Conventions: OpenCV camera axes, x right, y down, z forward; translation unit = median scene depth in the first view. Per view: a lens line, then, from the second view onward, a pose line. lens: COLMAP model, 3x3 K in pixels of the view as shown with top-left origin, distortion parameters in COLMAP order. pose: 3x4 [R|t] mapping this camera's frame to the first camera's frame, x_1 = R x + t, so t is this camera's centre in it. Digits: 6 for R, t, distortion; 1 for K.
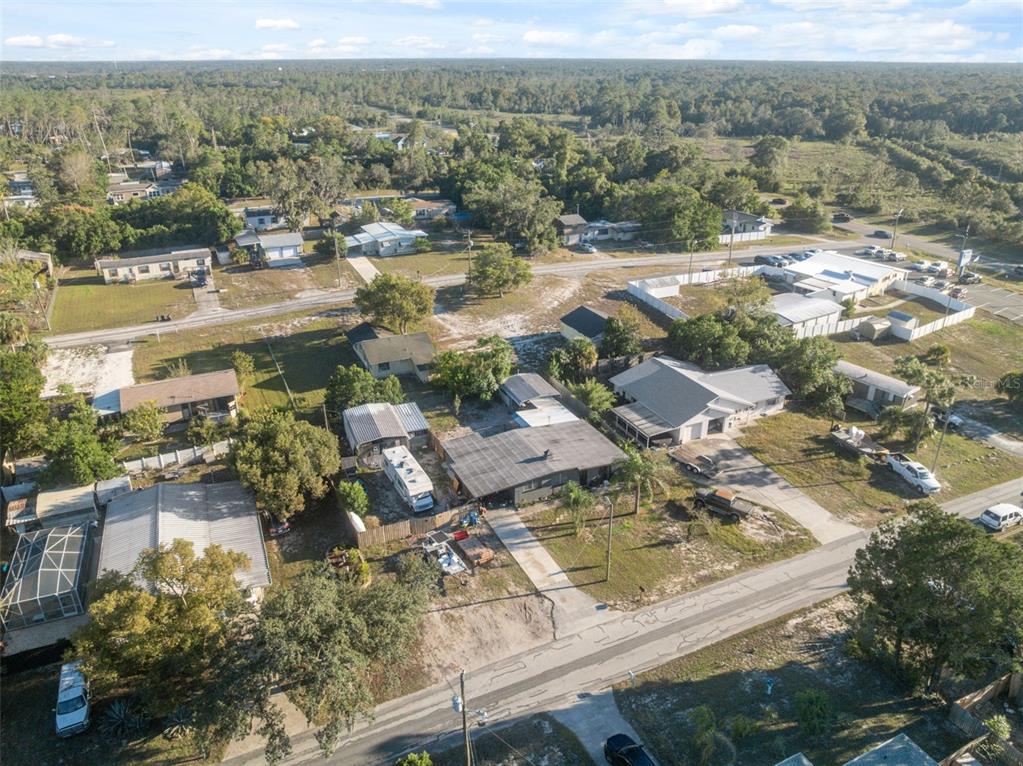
lens RADIAL K [[729.9, 0, 506.4], [0, 729.9, 375.0], [0, 0, 1]] dist [-0.029062, -0.003298]
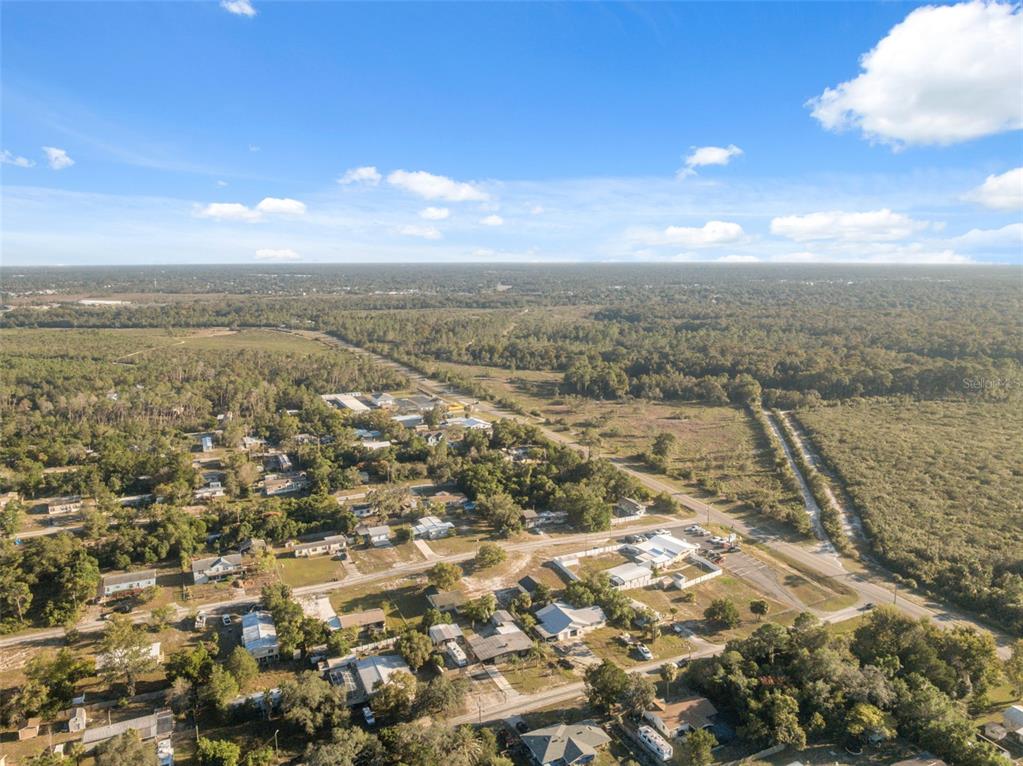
lens RADIAL K [[729.9, 0, 506.4], [0, 729.9, 375.0], [0, 0, 1]] dist [-0.029062, -0.003298]
pose [[0.999987, -0.002899, 0.004134, 0.037236], [0.003842, 0.968144, -0.250366, -0.154549], [-0.003276, 0.250379, 0.968142, -1.553313]]
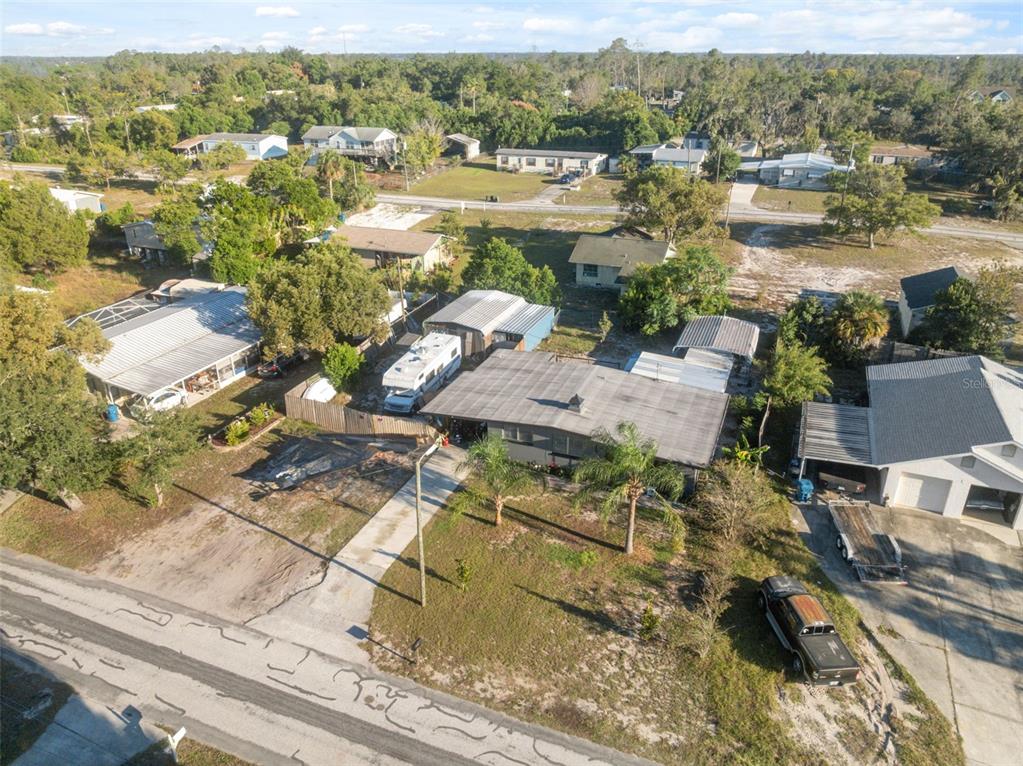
lens RADIAL K [[729.9, 0, 506.4], [0, 729.9, 375.0], [0, 0, 1]] dist [-0.029062, -0.003298]
pose [[0.679450, 0.296401, -0.671189, 0.323113], [-0.292375, 0.948382, 0.122837, 0.024347], [0.672952, 0.112777, 0.731038, 0.414533]]
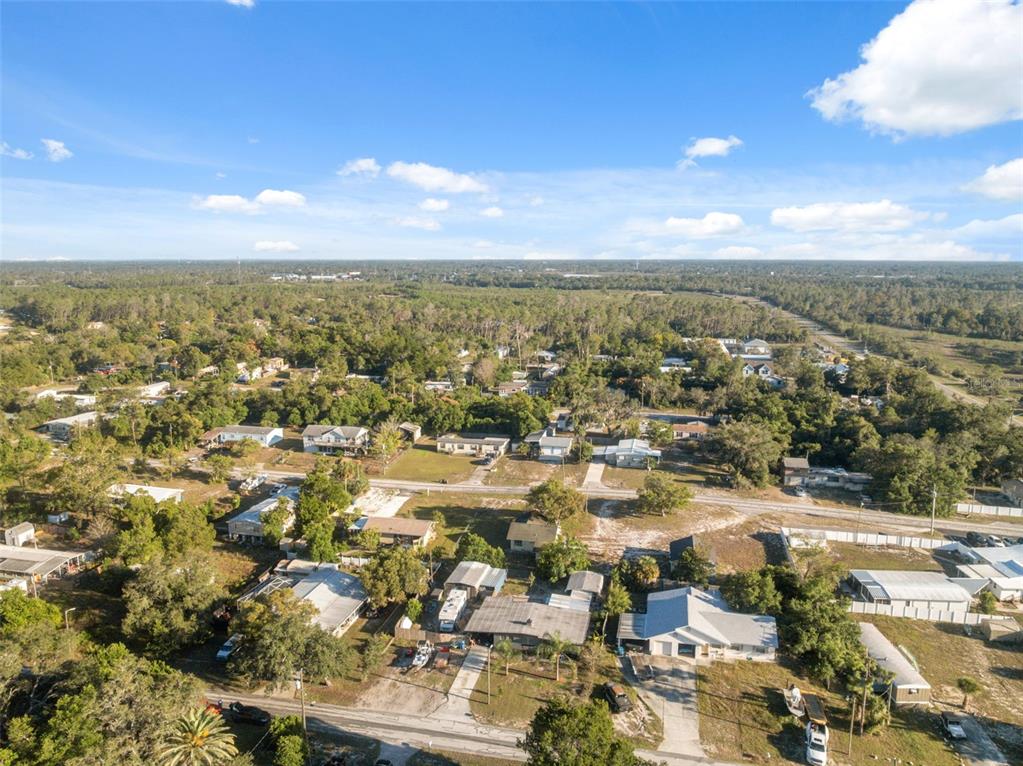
lens RADIAL K [[729.9, 0, 506.4], [0, 729.9, 375.0], [0, 0, 1]] dist [-0.029062, -0.003298]
pose [[0.792435, 0.097861, -0.602054, 0.665352], [-0.245209, 0.954885, -0.167536, -0.084264], [0.558497, 0.280390, 0.780681, -0.230765]]
